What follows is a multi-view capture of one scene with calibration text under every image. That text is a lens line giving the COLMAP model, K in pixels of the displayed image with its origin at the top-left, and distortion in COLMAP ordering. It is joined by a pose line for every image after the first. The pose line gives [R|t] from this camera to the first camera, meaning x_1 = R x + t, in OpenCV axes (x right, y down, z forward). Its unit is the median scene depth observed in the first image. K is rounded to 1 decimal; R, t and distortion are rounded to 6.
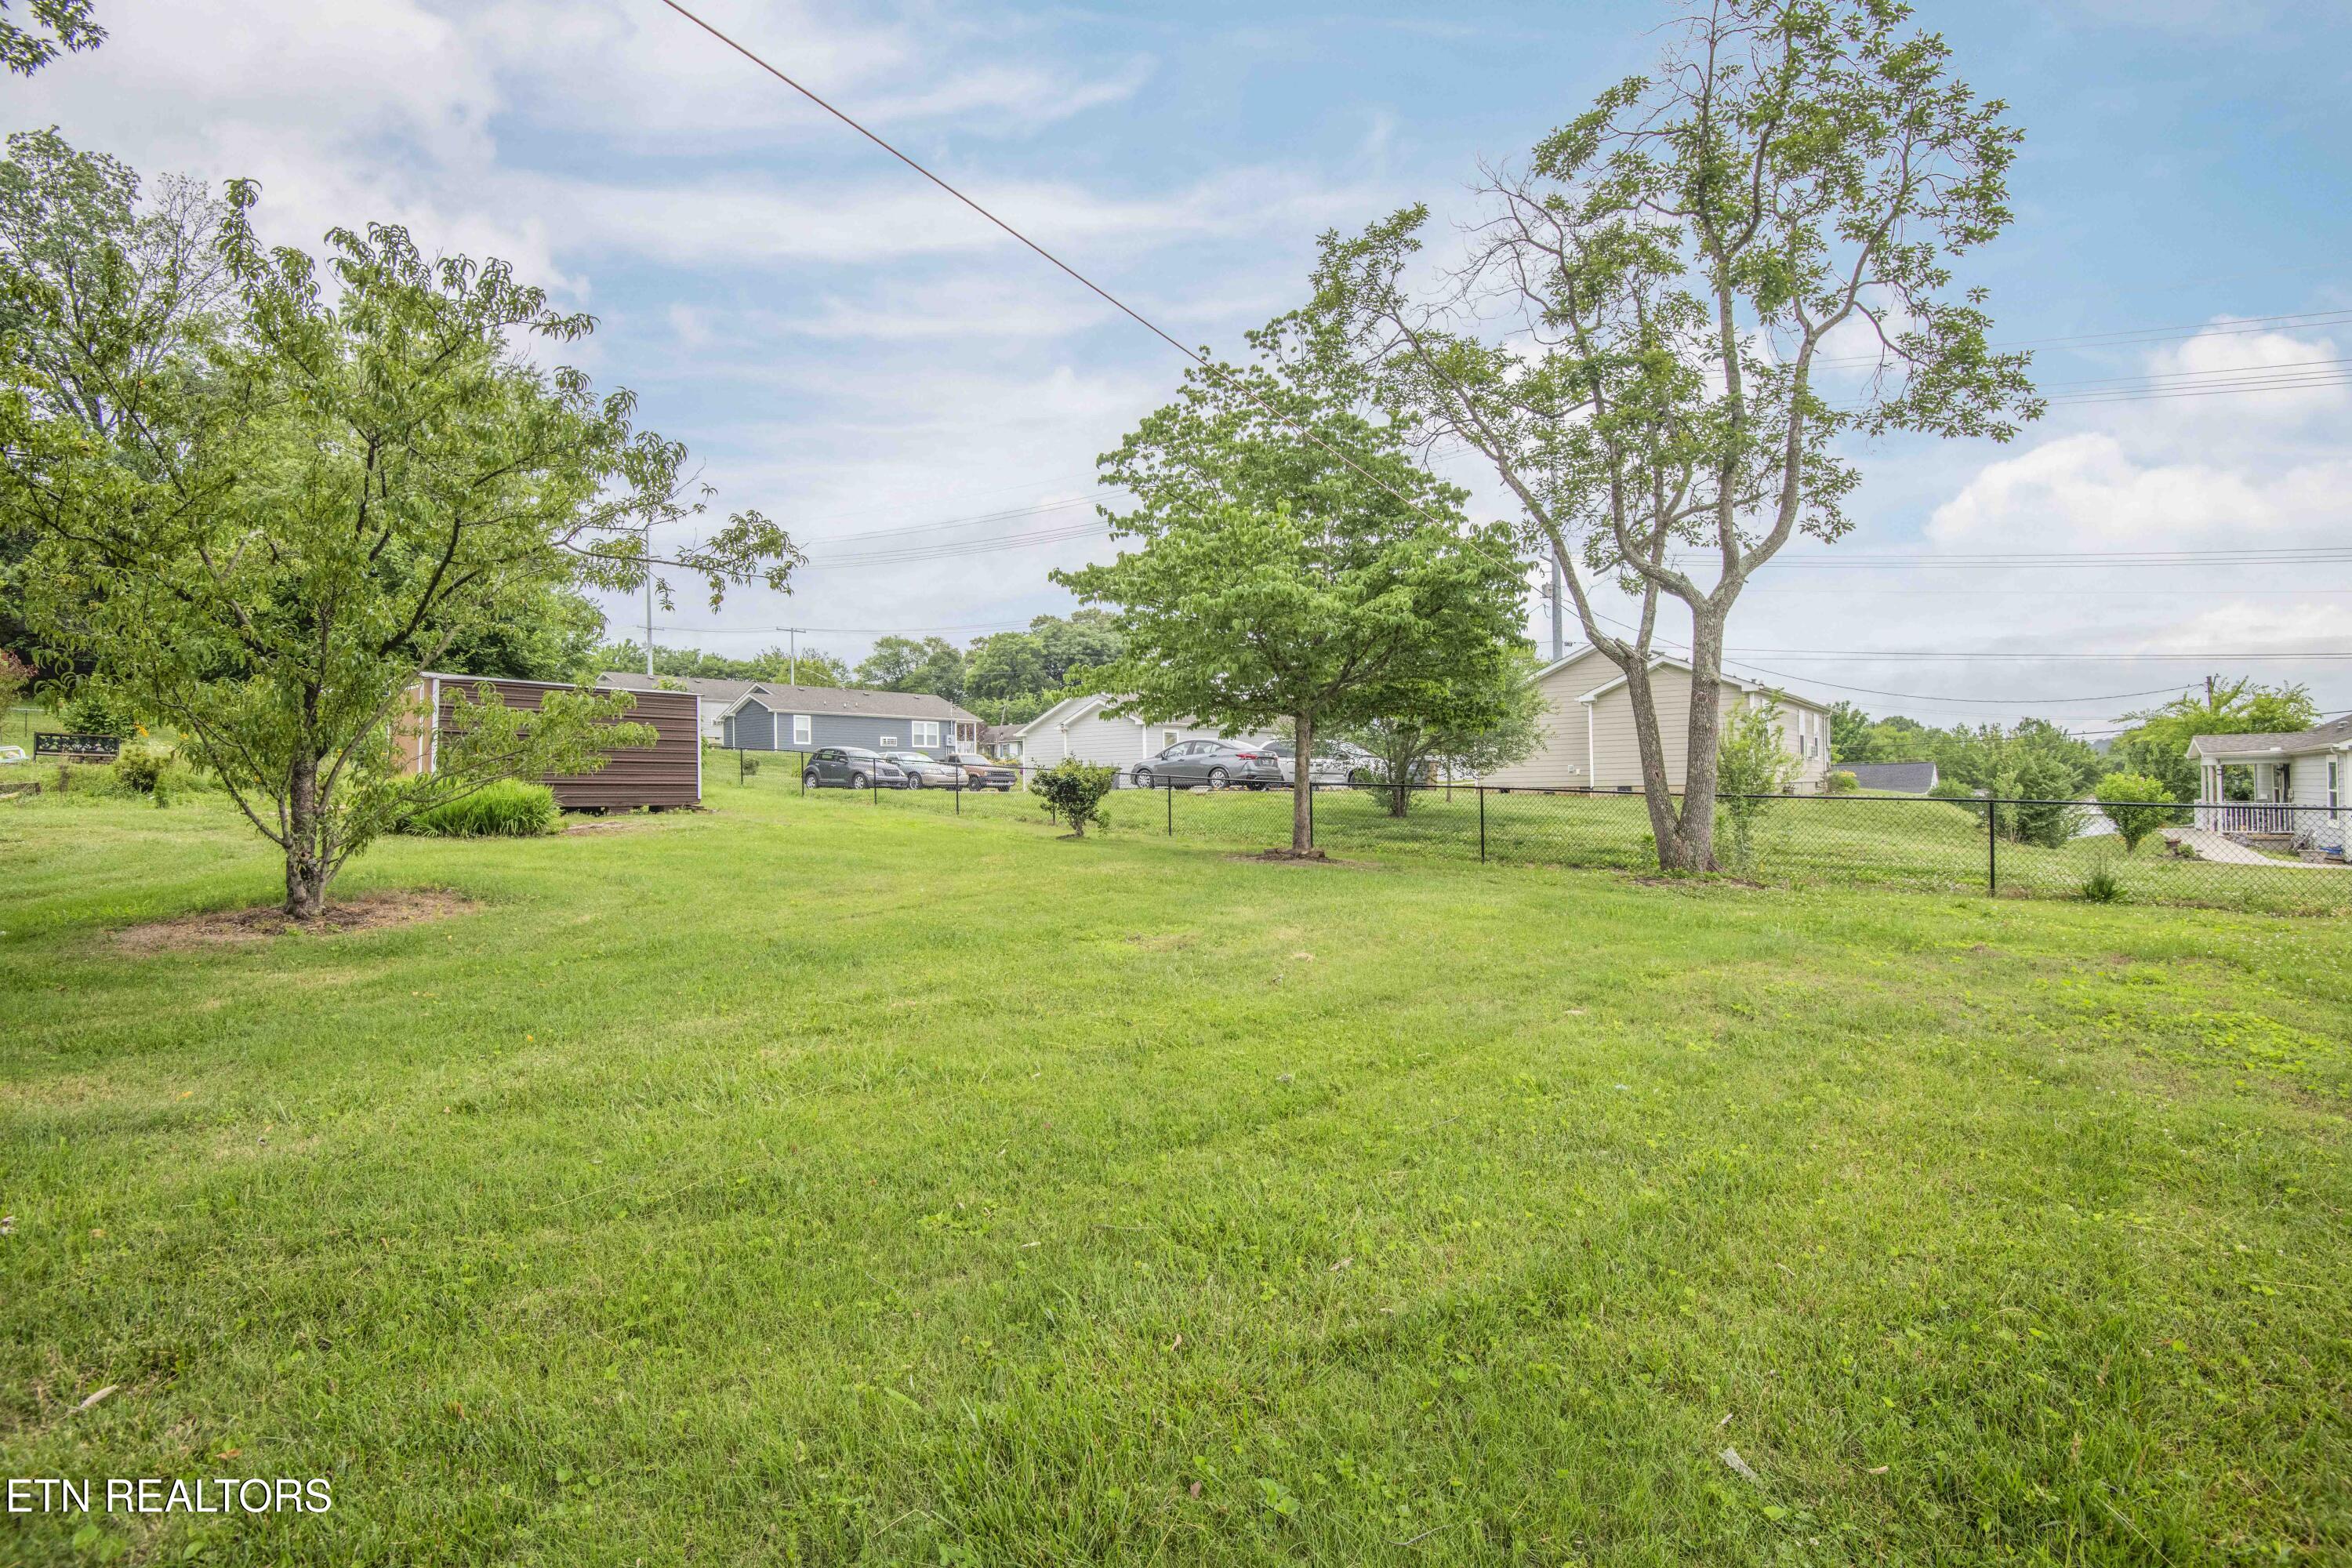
lens RADIAL K [[1081.5, 0, 1185.2], [0, 1081.5, 778.1], [0, 0, 1]] dist [-0.011115, -0.019090]
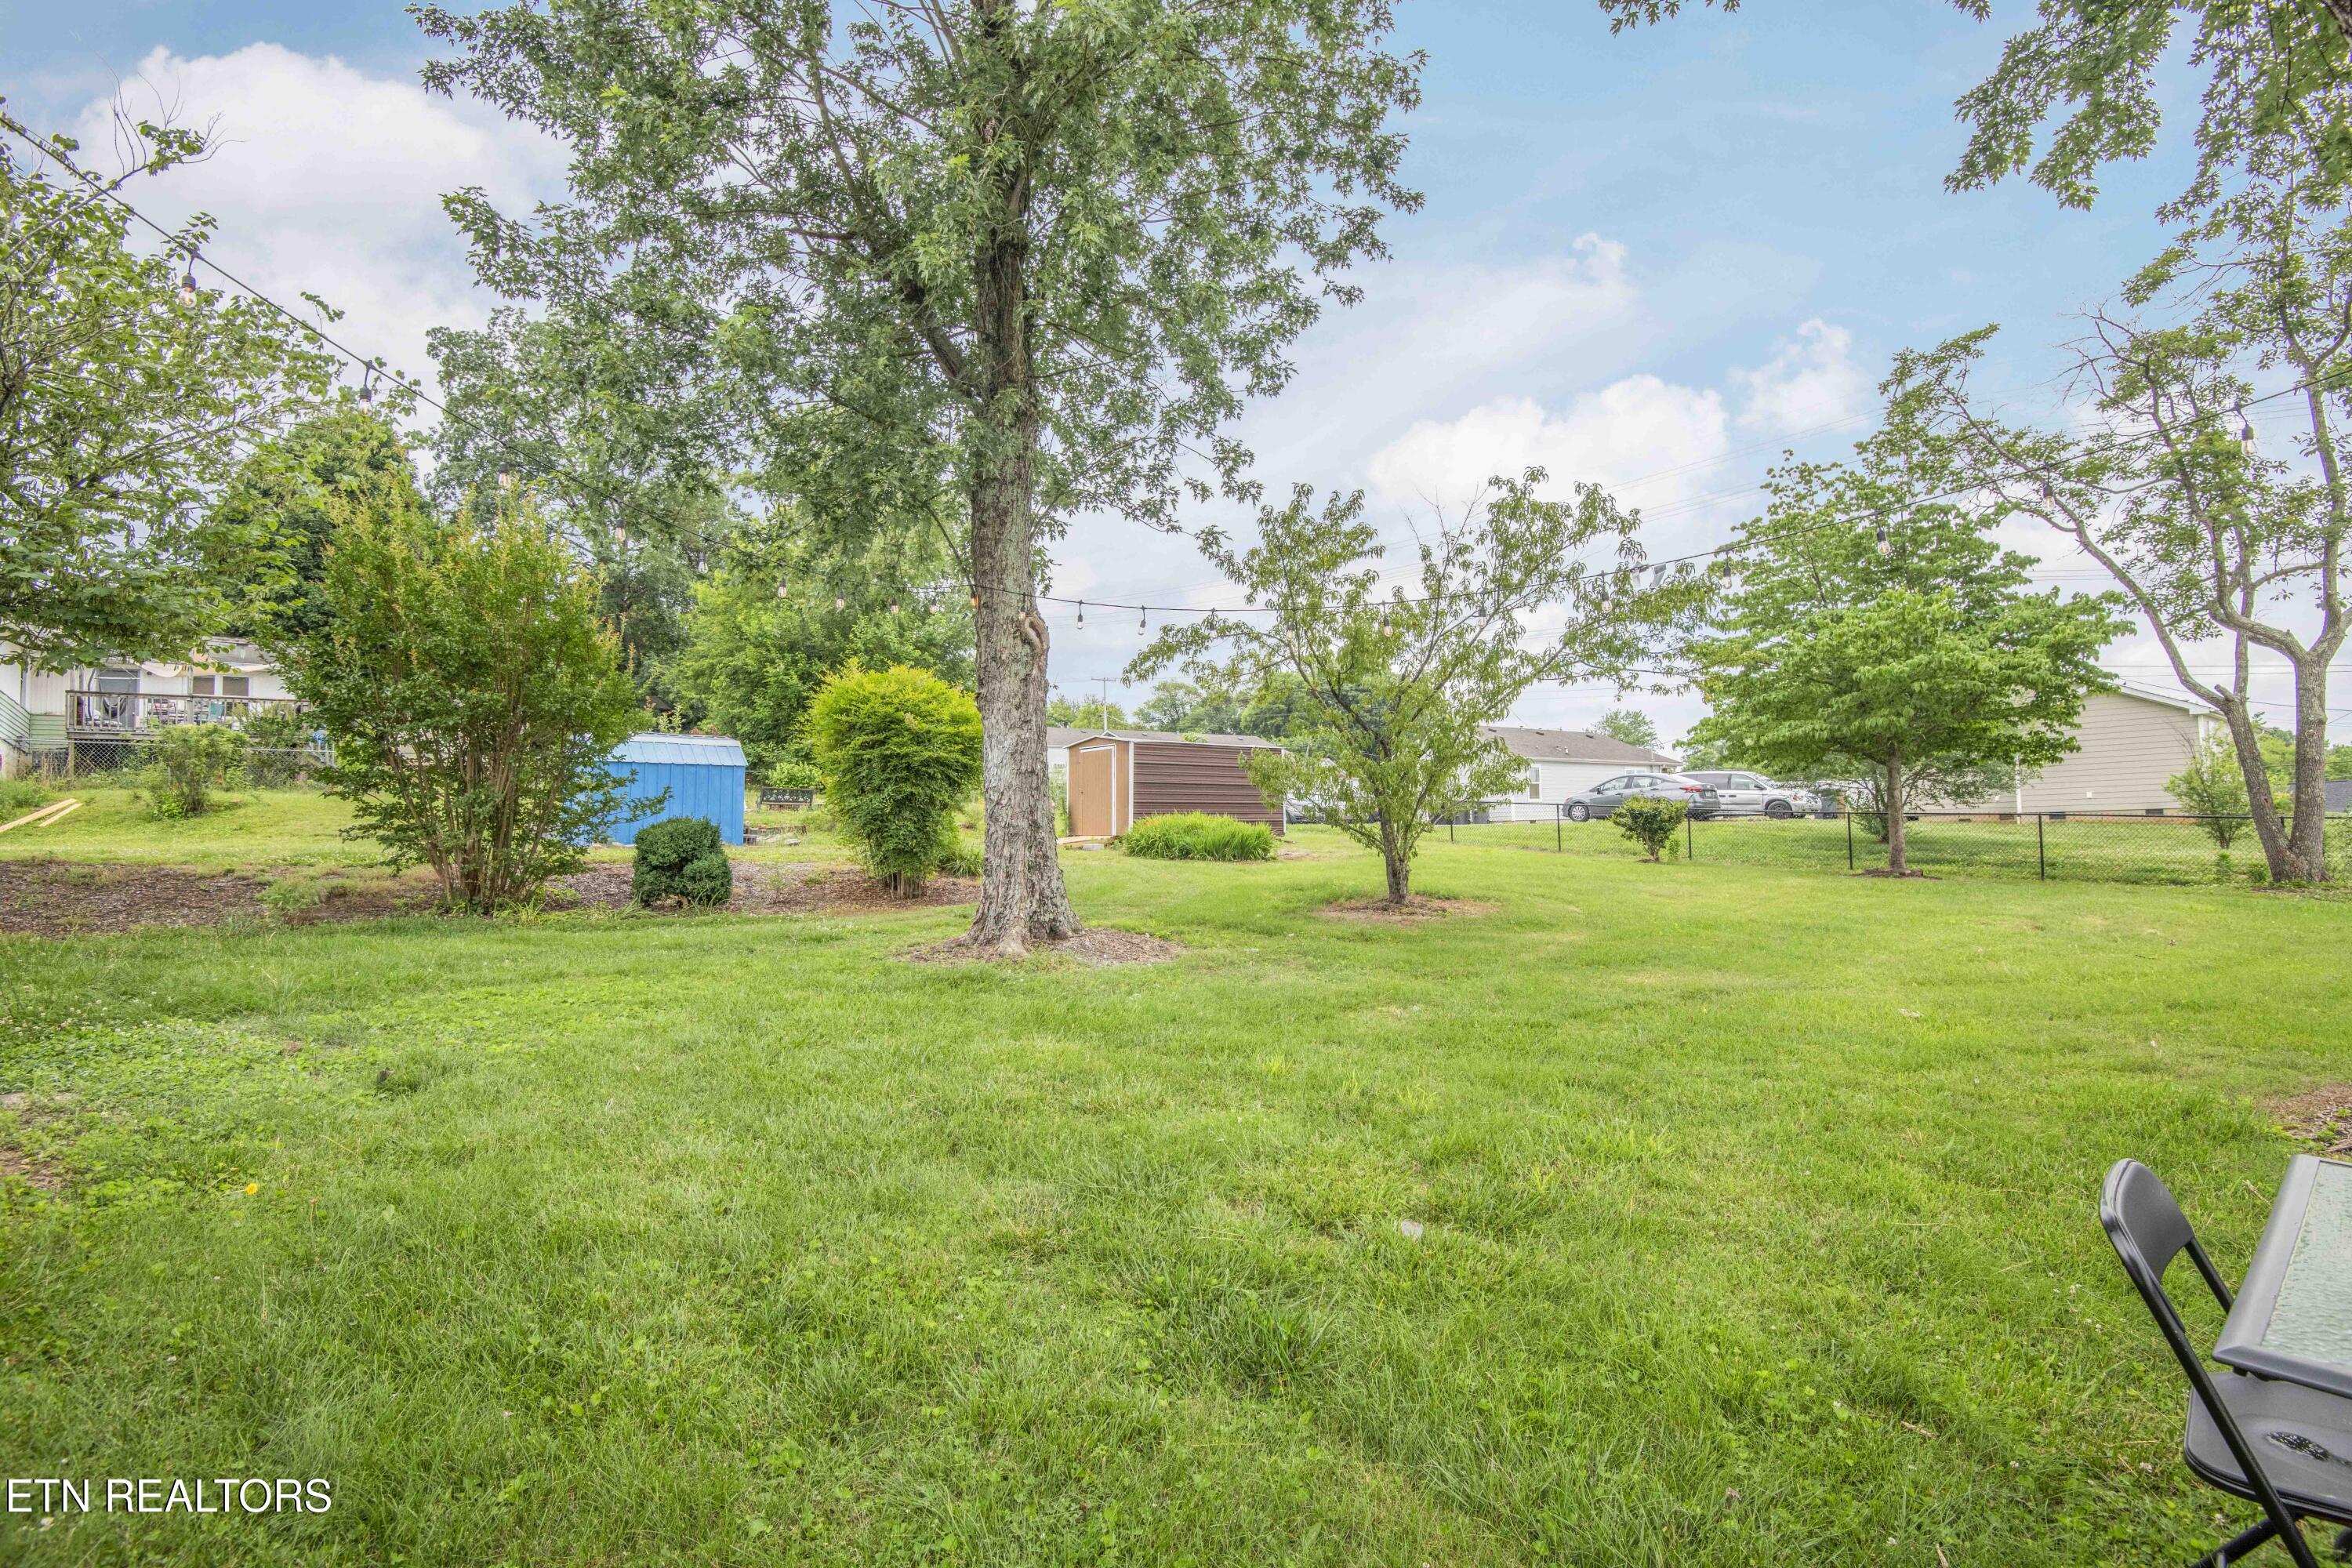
lens RADIAL K [[1081.5, 0, 1185.2], [0, 1081.5, 778.1], [0, 0, 1]] dist [-0.011115, -0.019090]
pose [[0.976328, -0.018539, -0.215501, -0.396548], [0.011567, 0.999369, -0.033570, -0.002498], [0.215987, 0.030282, 0.975927, -0.309274]]
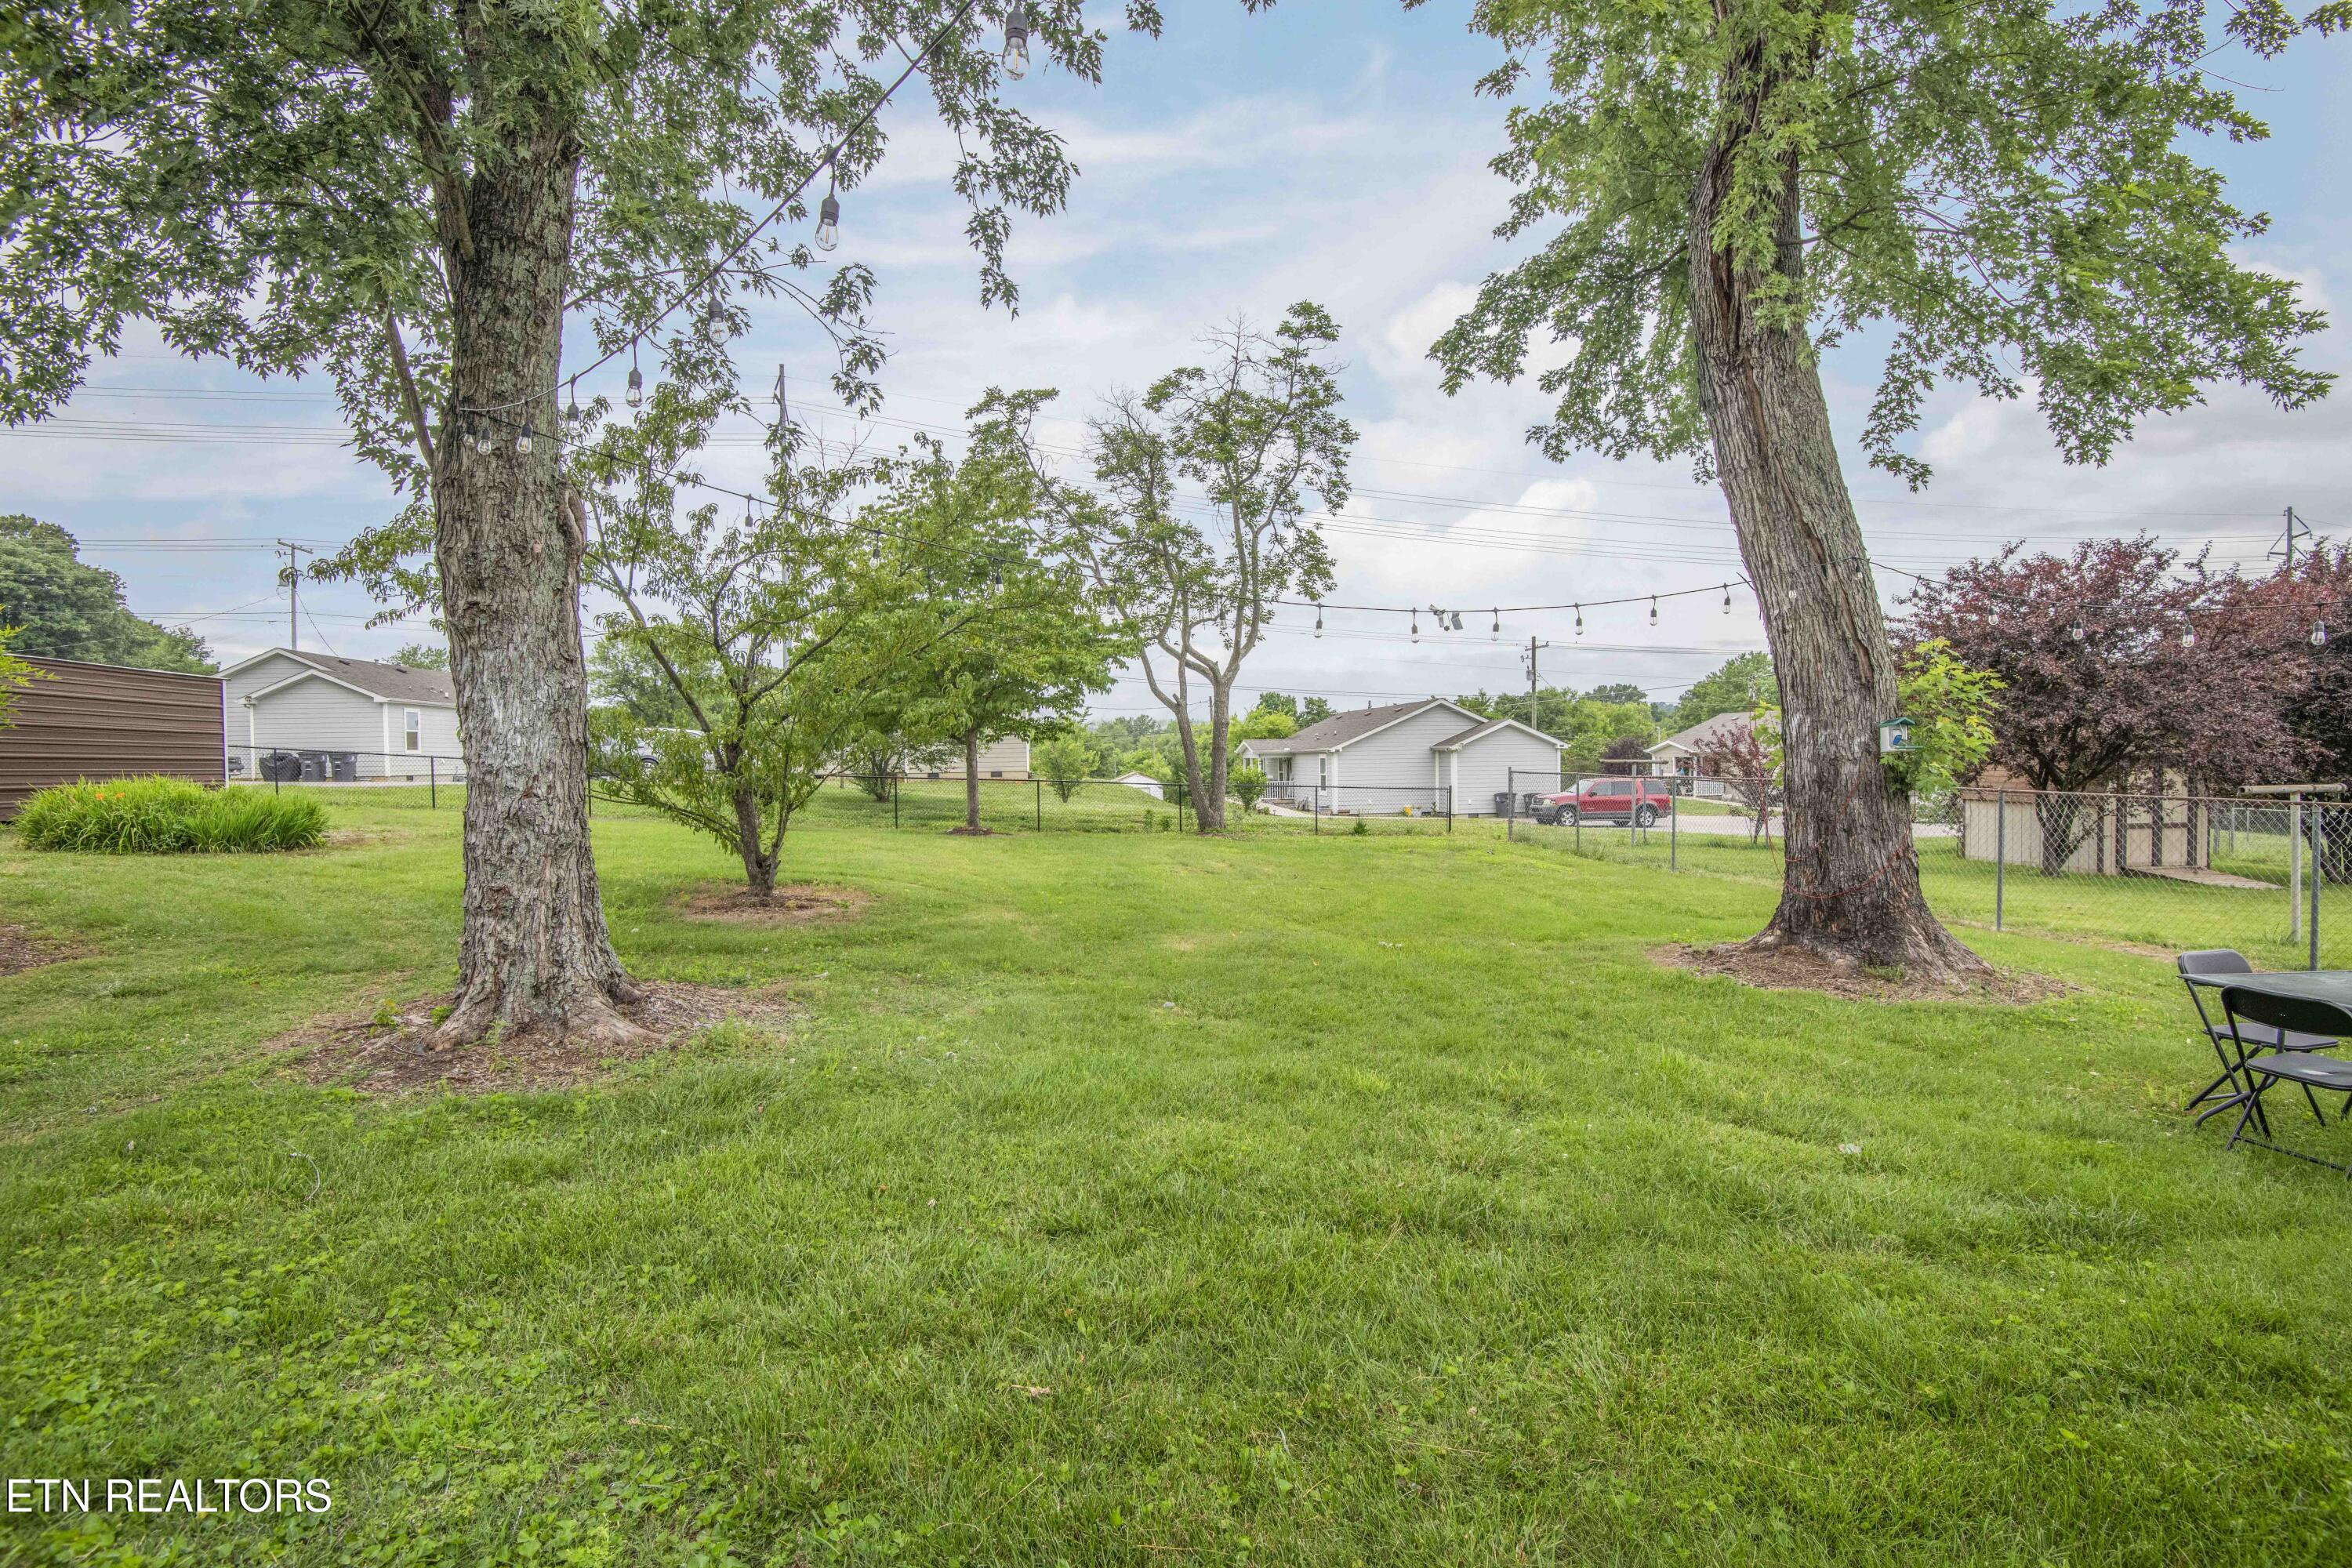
lens RADIAL K [[1081.5, 0, 1185.2], [0, 1081.5, 778.1], [0, 0, 1]] dist [-0.011115, -0.019090]
pose [[0.678227, -0.009417, 0.734793, -0.734990], [-0.004810, 0.999840, 0.017254, -0.022161], [-0.734837, -0.015237, 0.678072, -0.147546]]
